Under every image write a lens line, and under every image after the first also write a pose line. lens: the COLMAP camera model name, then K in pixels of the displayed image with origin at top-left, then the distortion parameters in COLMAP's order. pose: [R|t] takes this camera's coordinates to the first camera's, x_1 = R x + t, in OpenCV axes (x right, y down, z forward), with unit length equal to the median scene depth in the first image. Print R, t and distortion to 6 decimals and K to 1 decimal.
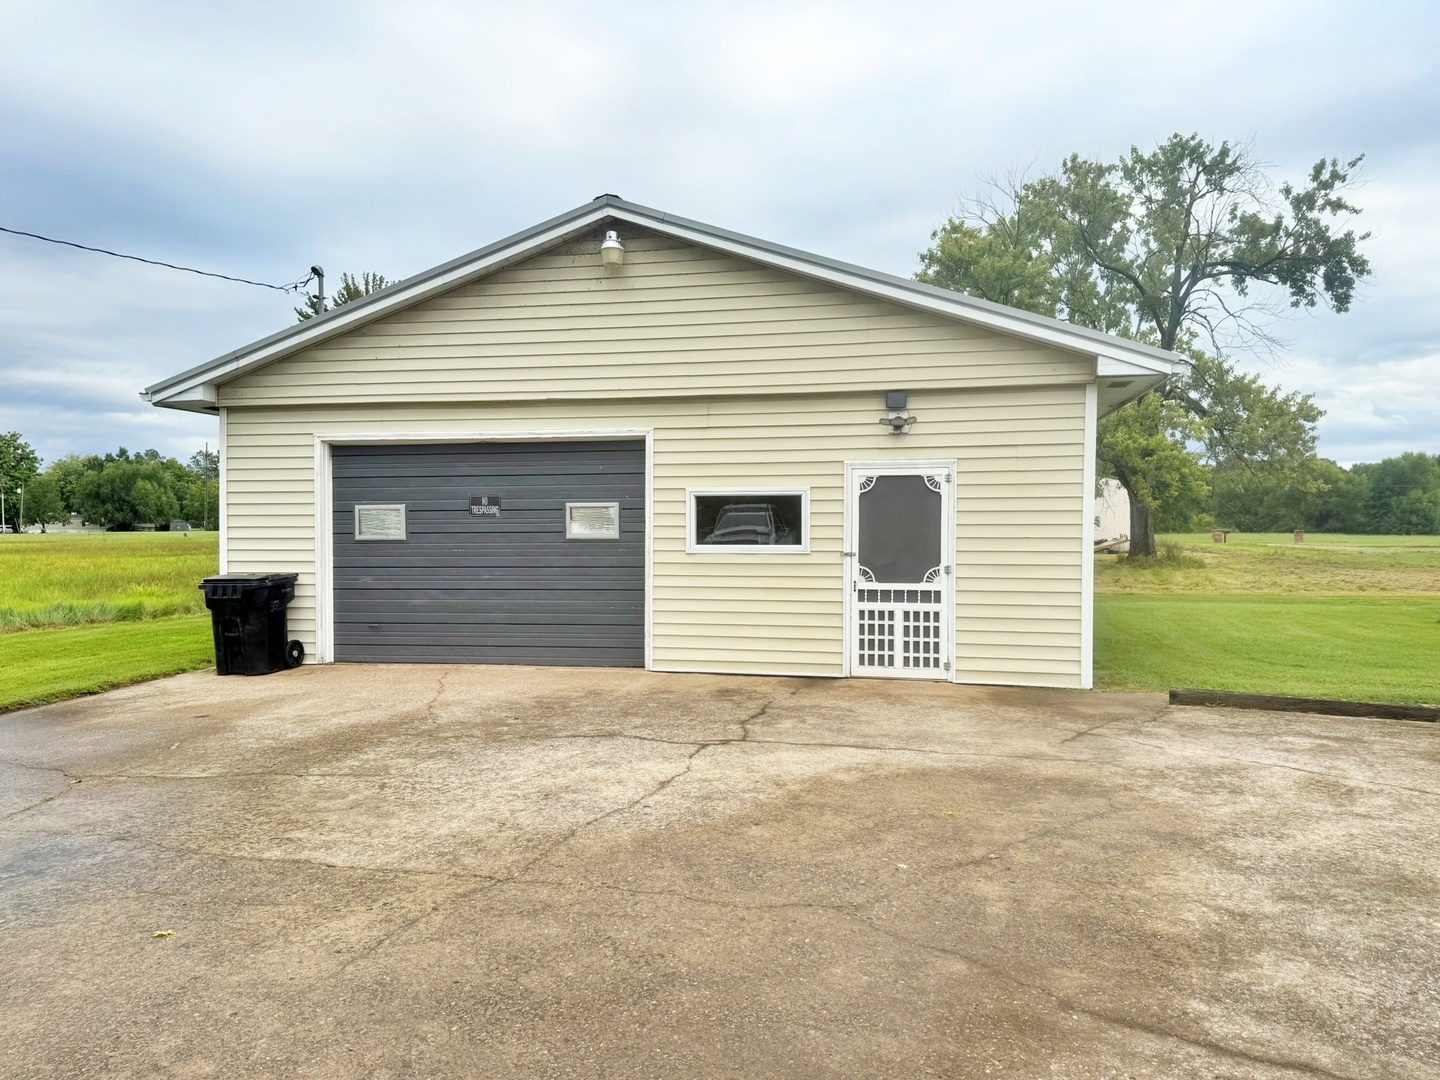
lens RADIAL K [[1004.5, 0, 724.5], [0, 1004.5, 538.9], [0, 0, 1]] dist [0.000134, -0.007976]
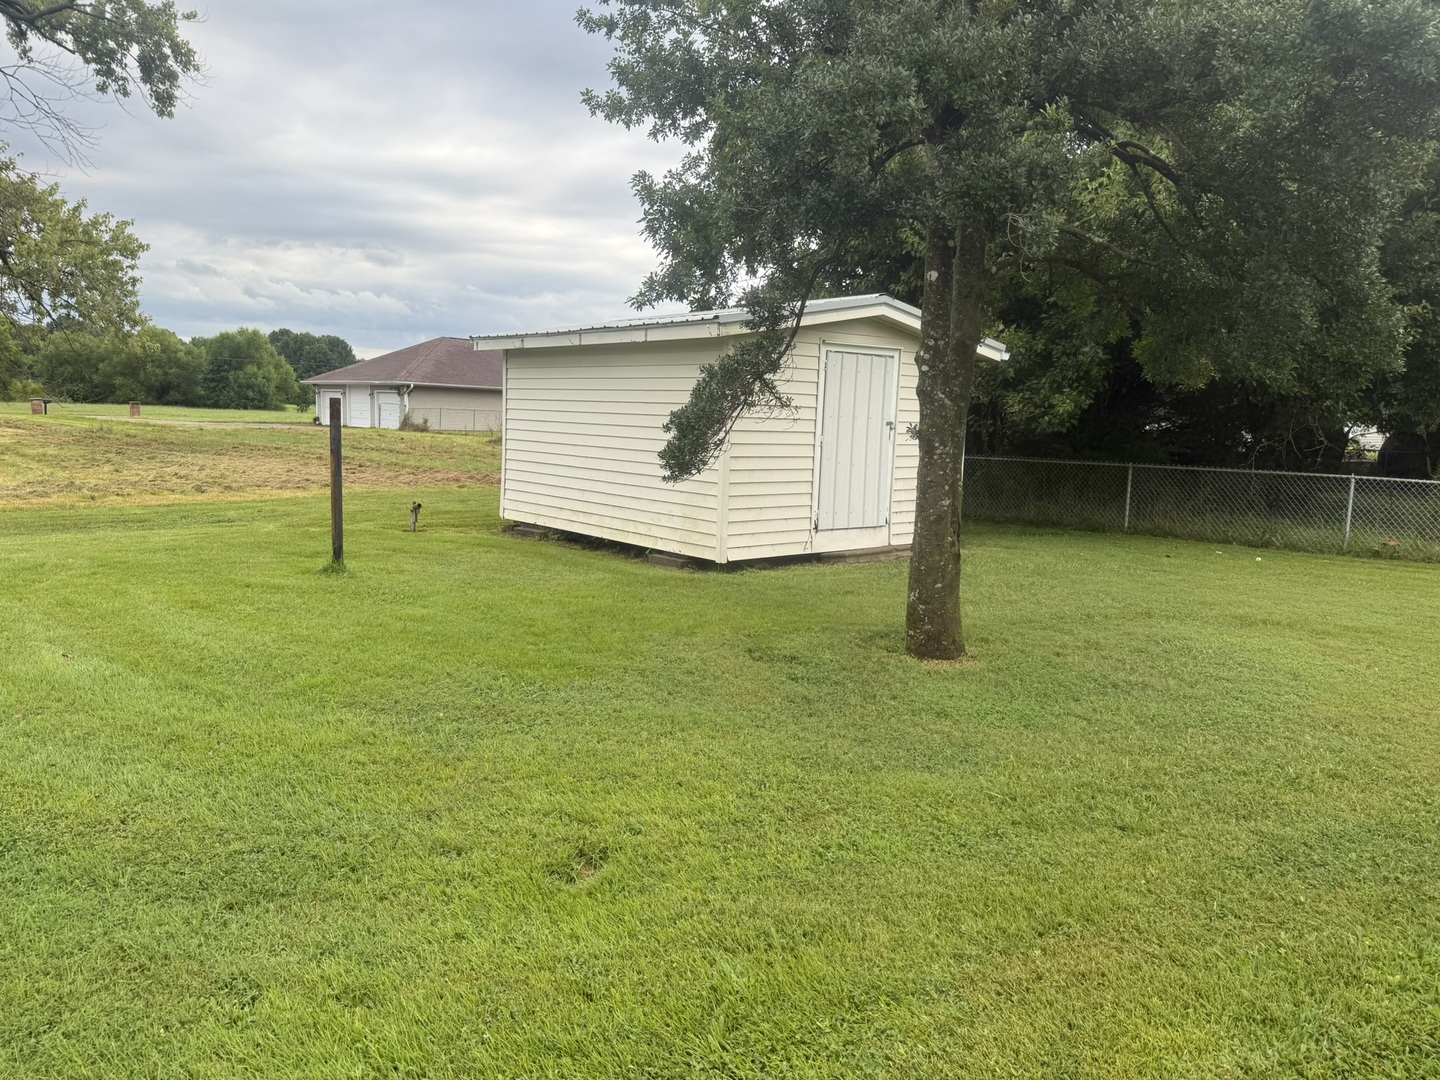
lens RADIAL K [[1004.5, 0, 724.5], [0, 1004.5, 538.9], [0, 0, 1]] dist [0.000134, -0.007976]
pose [[0.504757, -0.087840, 0.858781, 0.101303], [-0.021994, 0.993178, 0.114513, -0.002066], [-0.862981, -0.076689, 0.499382, 0.155900]]
